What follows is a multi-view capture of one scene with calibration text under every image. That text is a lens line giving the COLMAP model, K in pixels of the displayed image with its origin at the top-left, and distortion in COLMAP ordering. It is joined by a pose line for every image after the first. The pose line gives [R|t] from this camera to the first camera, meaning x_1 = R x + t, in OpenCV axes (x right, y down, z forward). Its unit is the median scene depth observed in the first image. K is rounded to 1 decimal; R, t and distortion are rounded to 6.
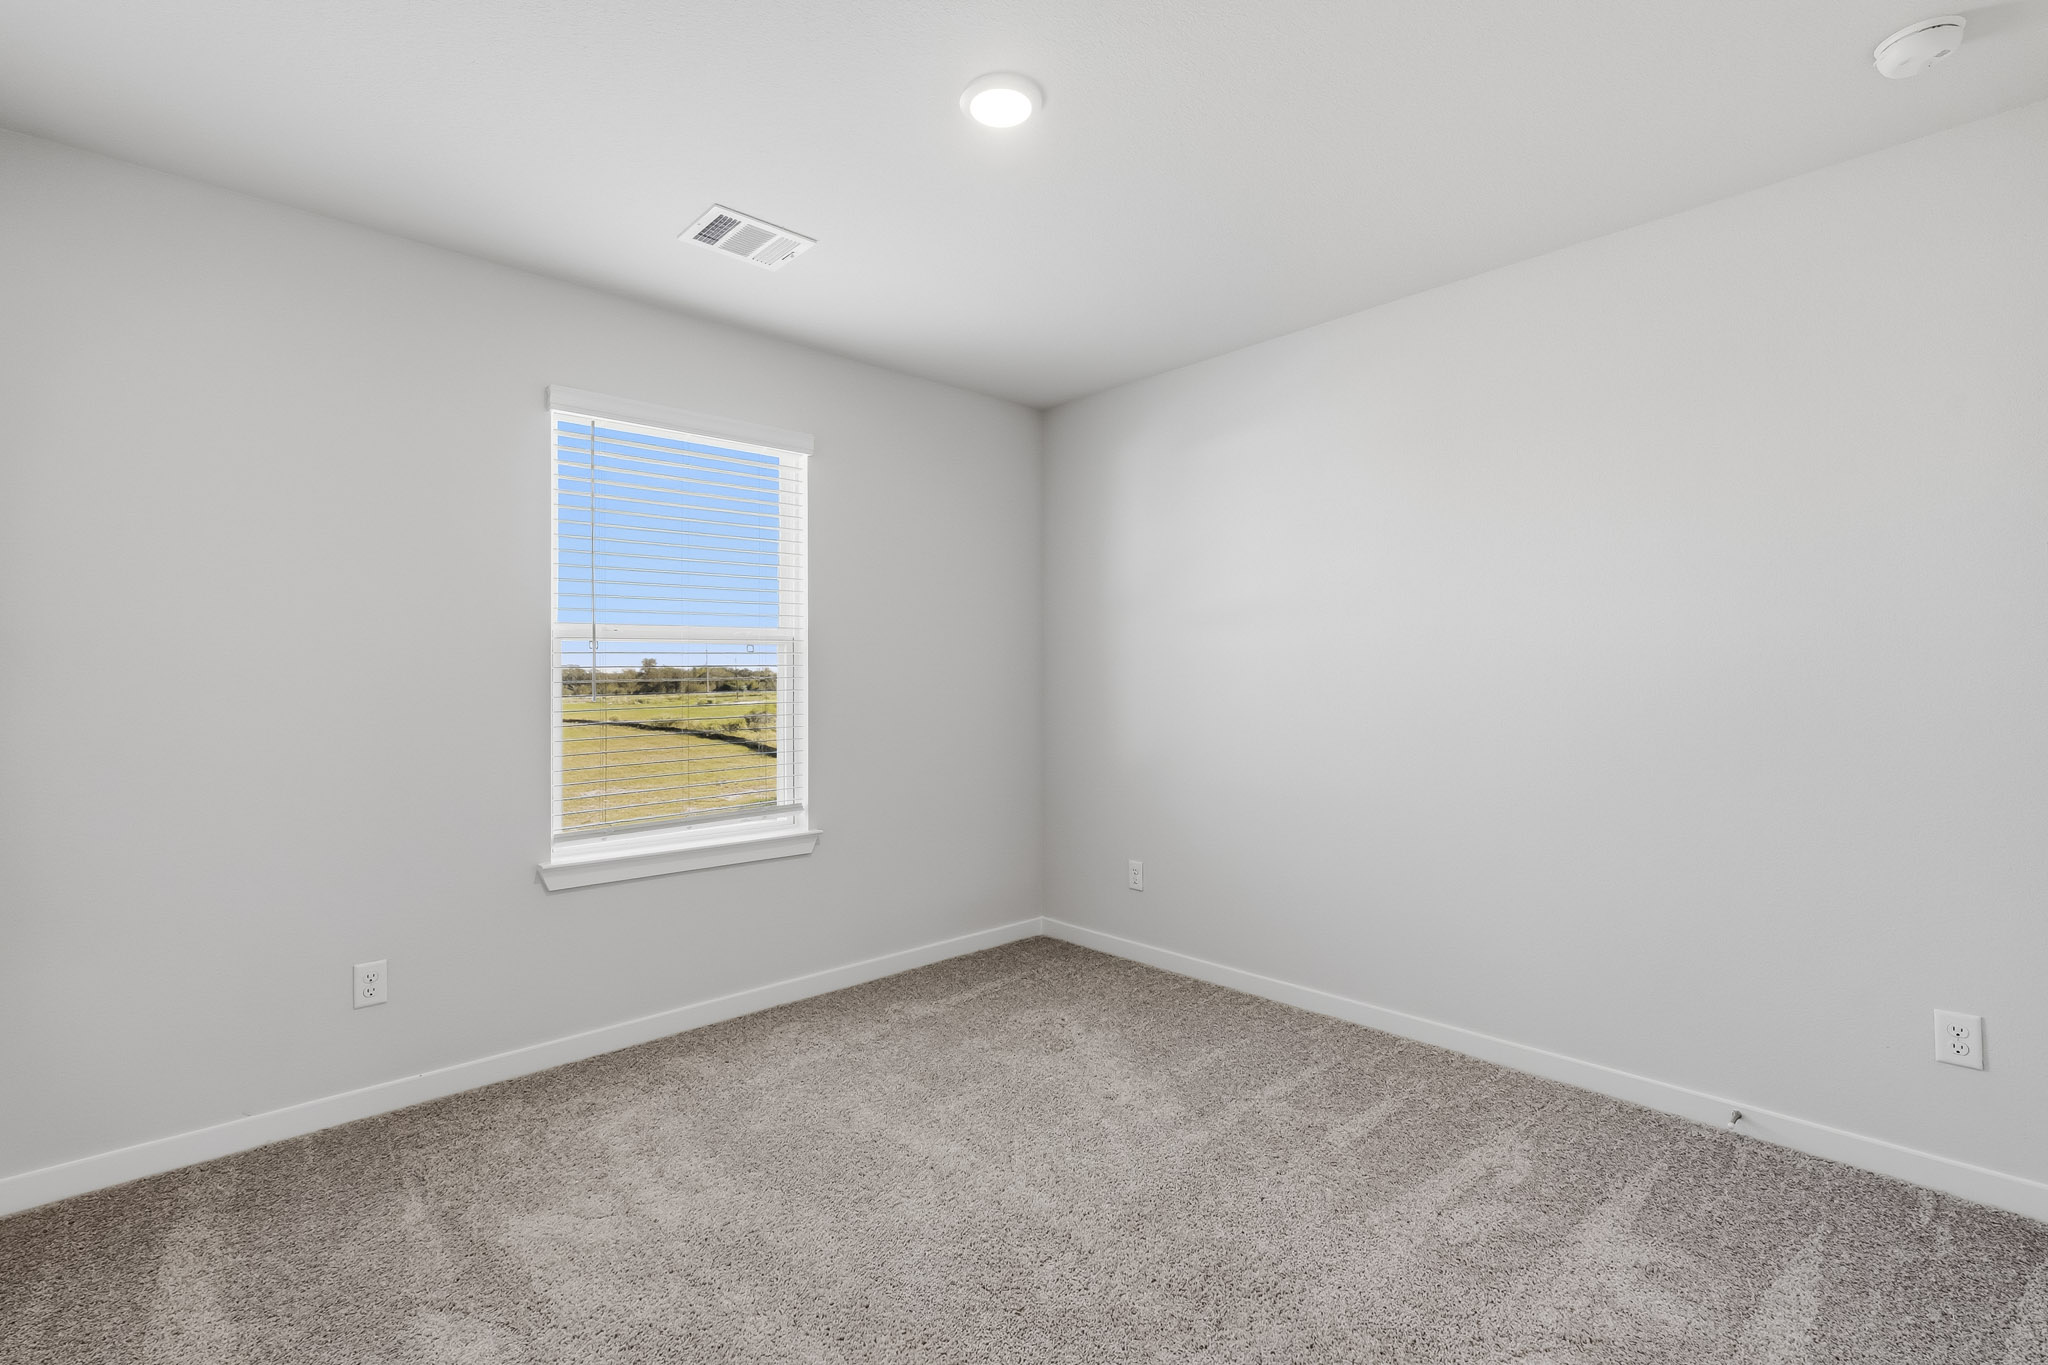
lens RADIAL K [[913.3, 0, 1029.6], [0, 913.3, 690.7], [0, 0, 1]] dist [-0.003436, -0.000334]
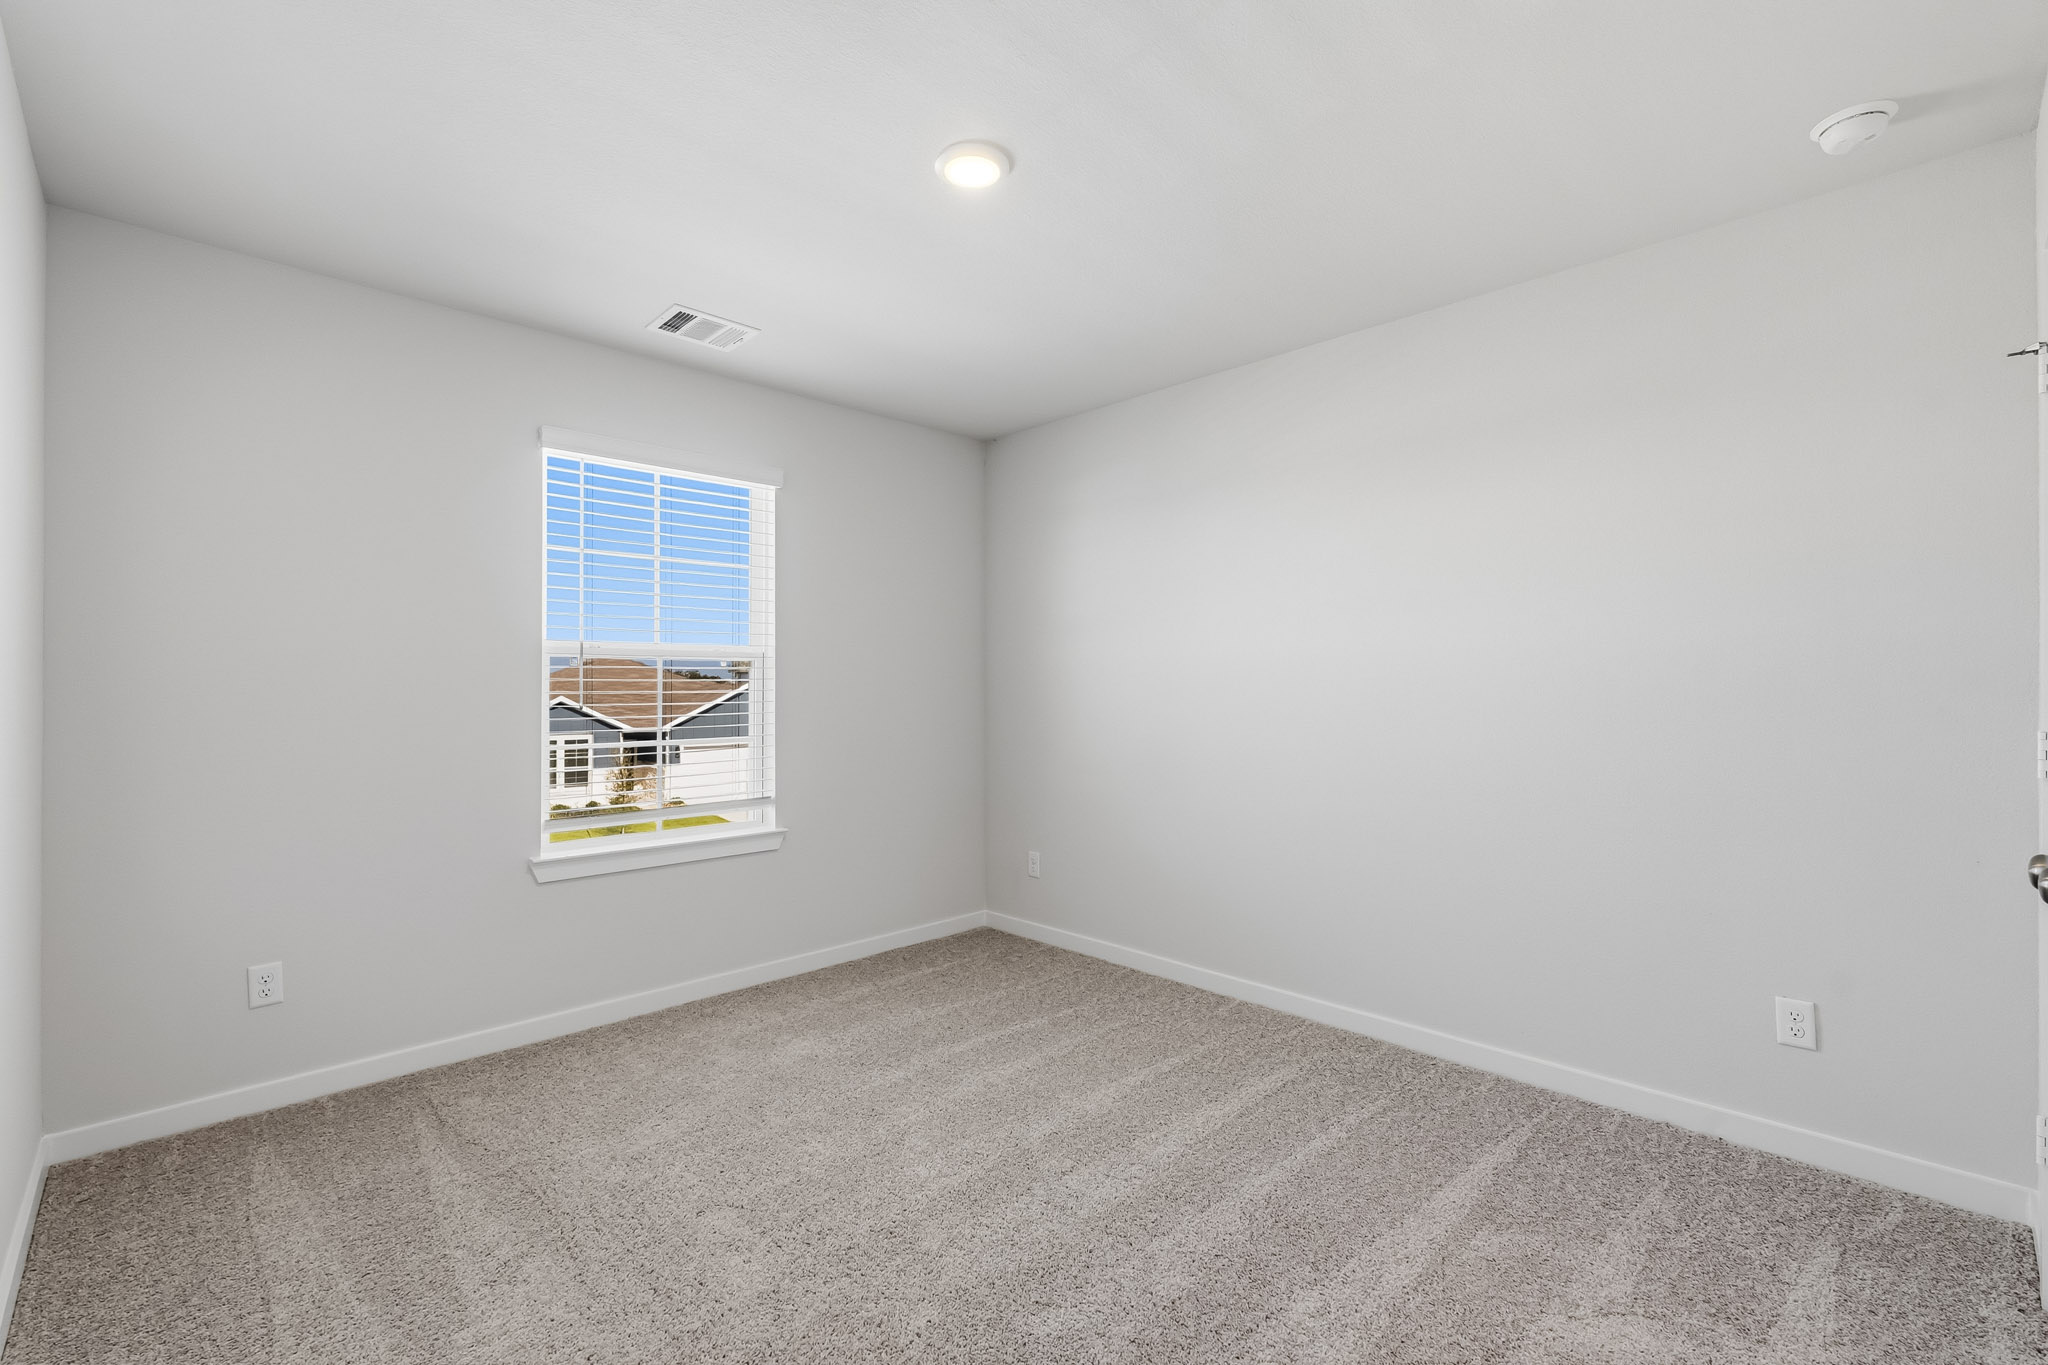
lens RADIAL K [[919.1, 0, 1019.1], [0, 919.1, 707.4], [0, 0, 1]] dist [0.041237, -0.052956]
pose [[0.999937, 0.008180, -0.007723, 0.060994], [-0.008080, 0.999886, 0.012792, -0.010147], [0.007827, -0.012728, 0.999888, -0.111265]]
